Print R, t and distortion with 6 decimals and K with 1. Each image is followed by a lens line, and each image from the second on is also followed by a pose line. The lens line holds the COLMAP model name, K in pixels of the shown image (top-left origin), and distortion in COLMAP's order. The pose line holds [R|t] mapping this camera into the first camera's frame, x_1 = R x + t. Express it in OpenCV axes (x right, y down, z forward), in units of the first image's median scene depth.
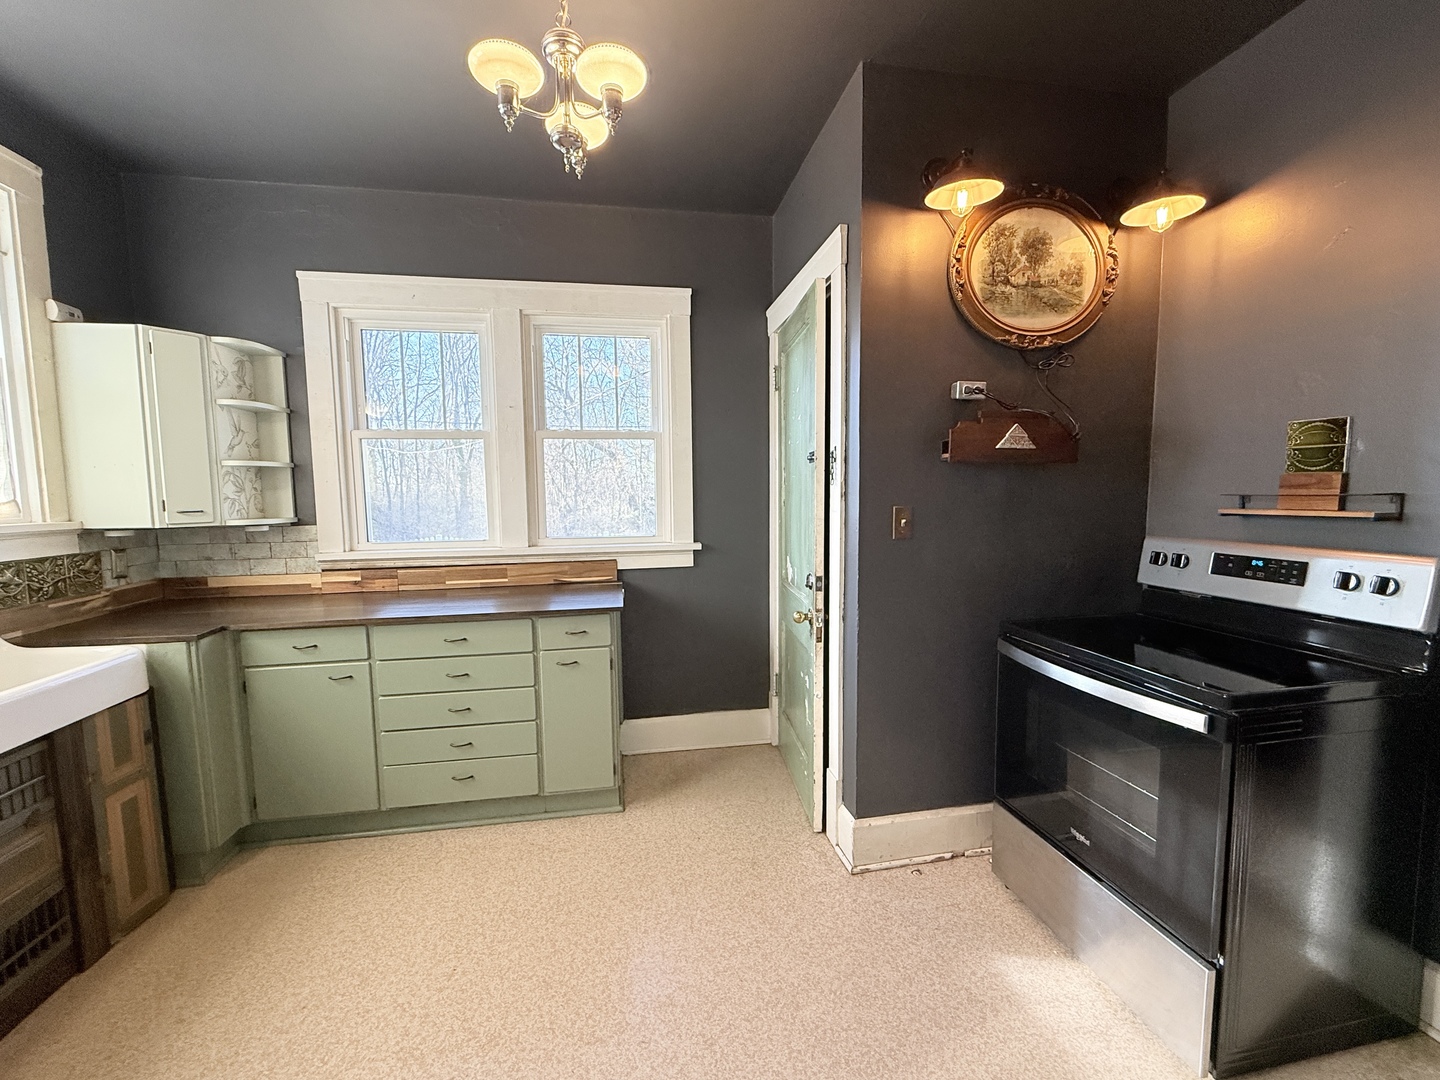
lens RADIAL K [[576.0, 0, 729.5], [0, 576.0, 540.0], [0, 0, 1]] dist [0.000368, -0.000121]
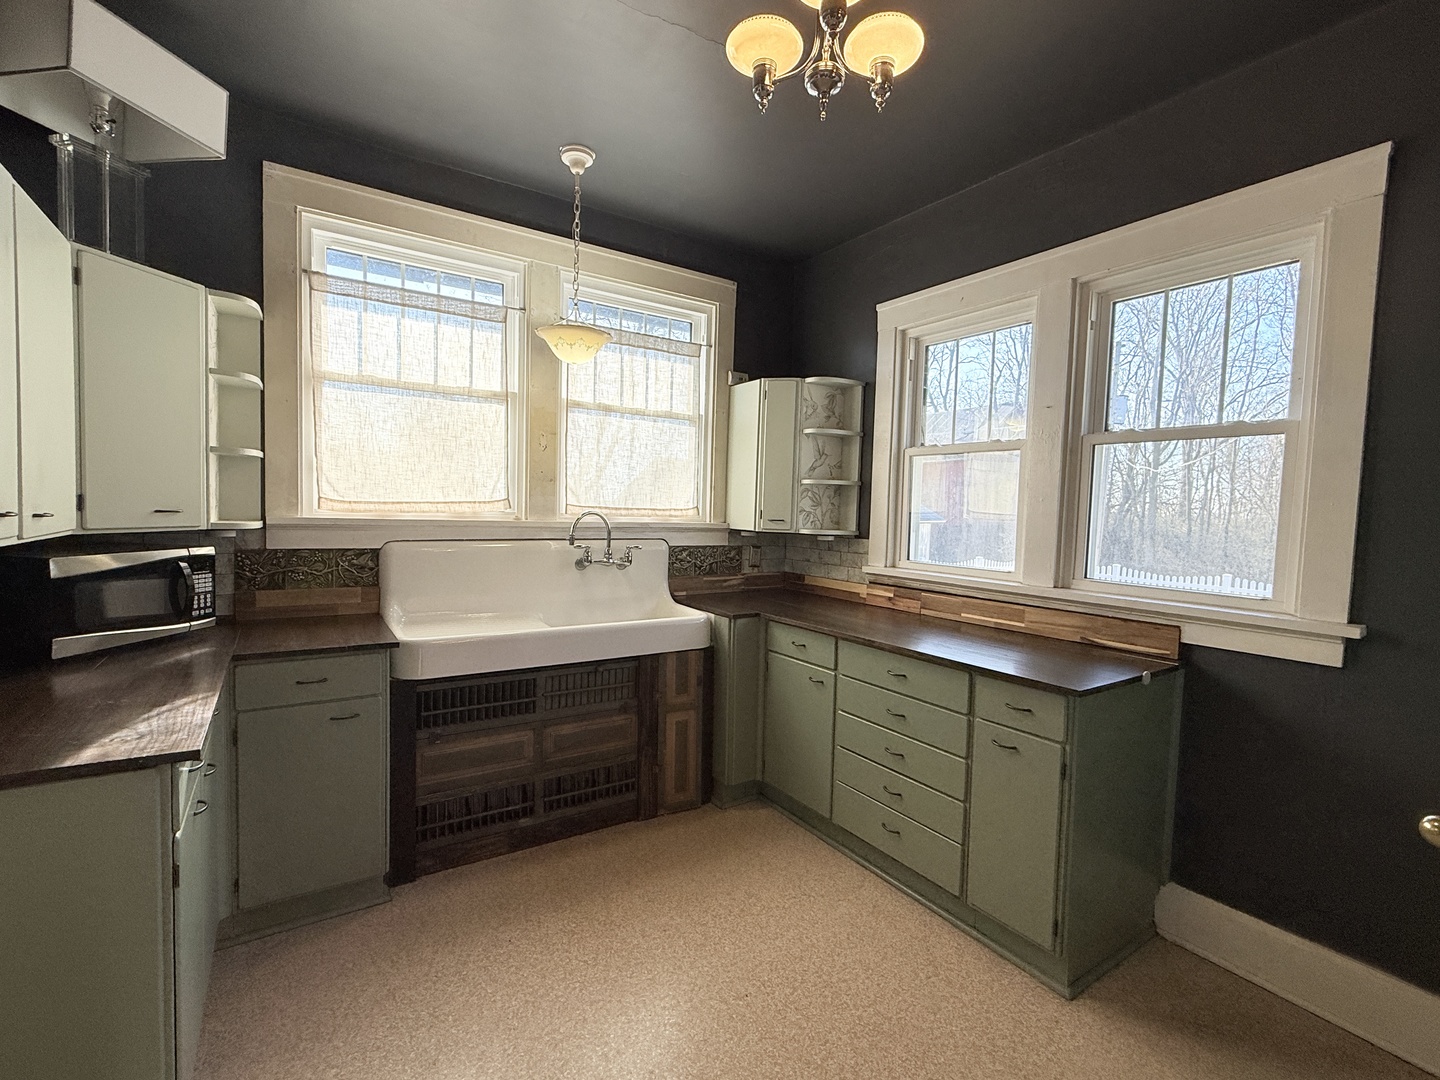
lens RADIAL K [[648.4, 0, 725.3], [0, 648.4, 543.5], [0, 0, 1]] dist [-0.001243, -0.000579]
pose [[0.414594, 0.074471, -0.906954, 0.298902], [-0.114787, 0.992965, 0.029061, -0.025689], [0.902738, 0.092058, 0.420226, 0.297317]]
